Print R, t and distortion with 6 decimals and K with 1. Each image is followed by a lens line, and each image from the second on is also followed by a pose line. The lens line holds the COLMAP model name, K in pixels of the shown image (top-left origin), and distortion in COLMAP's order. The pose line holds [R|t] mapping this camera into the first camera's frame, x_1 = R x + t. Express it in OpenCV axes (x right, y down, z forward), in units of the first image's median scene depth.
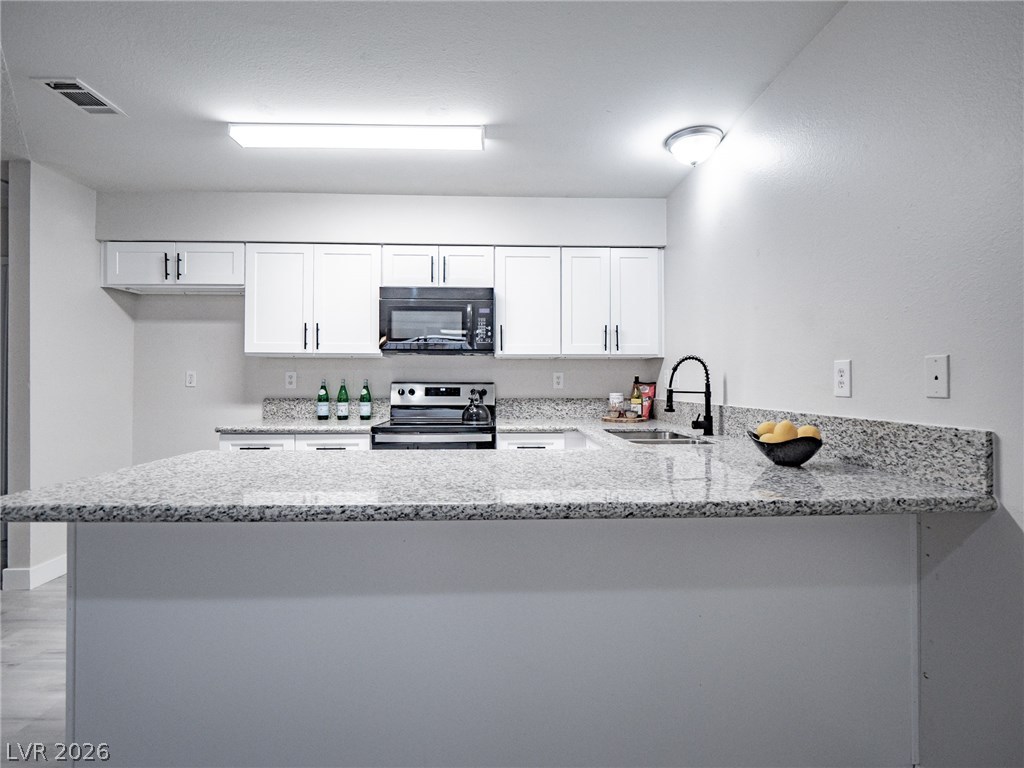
lens RADIAL K [[498.2, 0, 511.5], [0, 498.2, 376.0], [0, 0, 1]] dist [-0.001867, -0.008901]
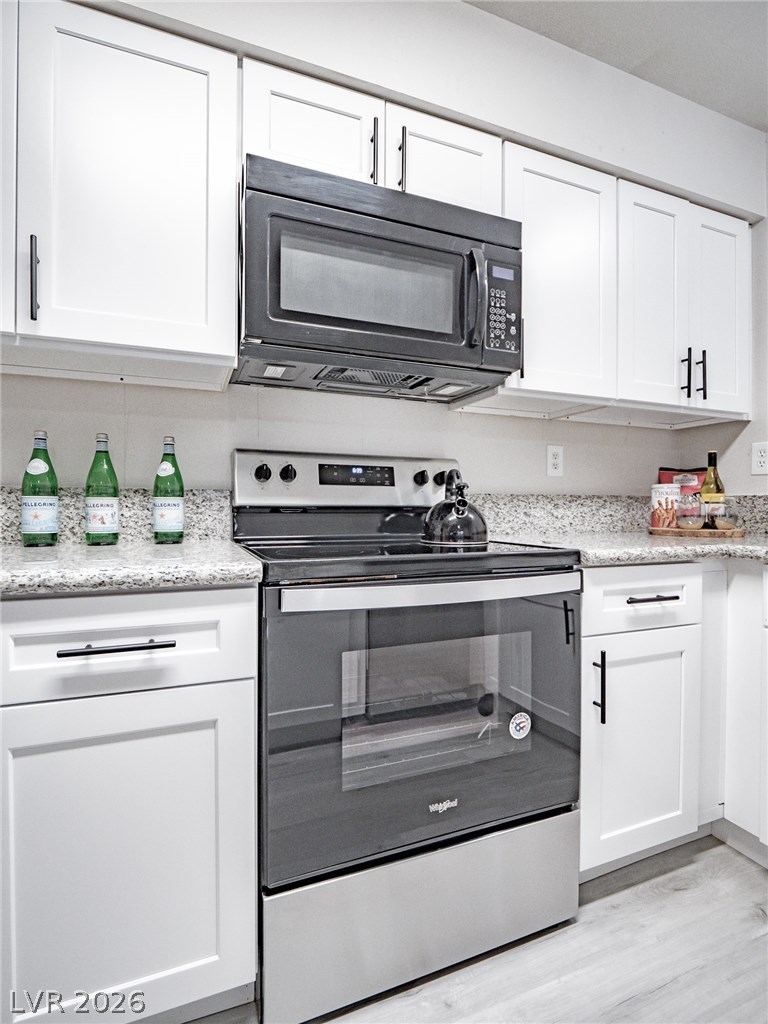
lens RADIAL K [[498.2, 0, 368.7], [0, 498.2, 511.0], [0, 0, 1]] dist [-0.001867, -0.008901]
pose [[0.944803, -0.000561, 0.327638, -0.284441], [-0.005890, 0.999808, 0.018699, 0.057218], [-0.327585, -0.019597, 0.944618, 0.616797]]
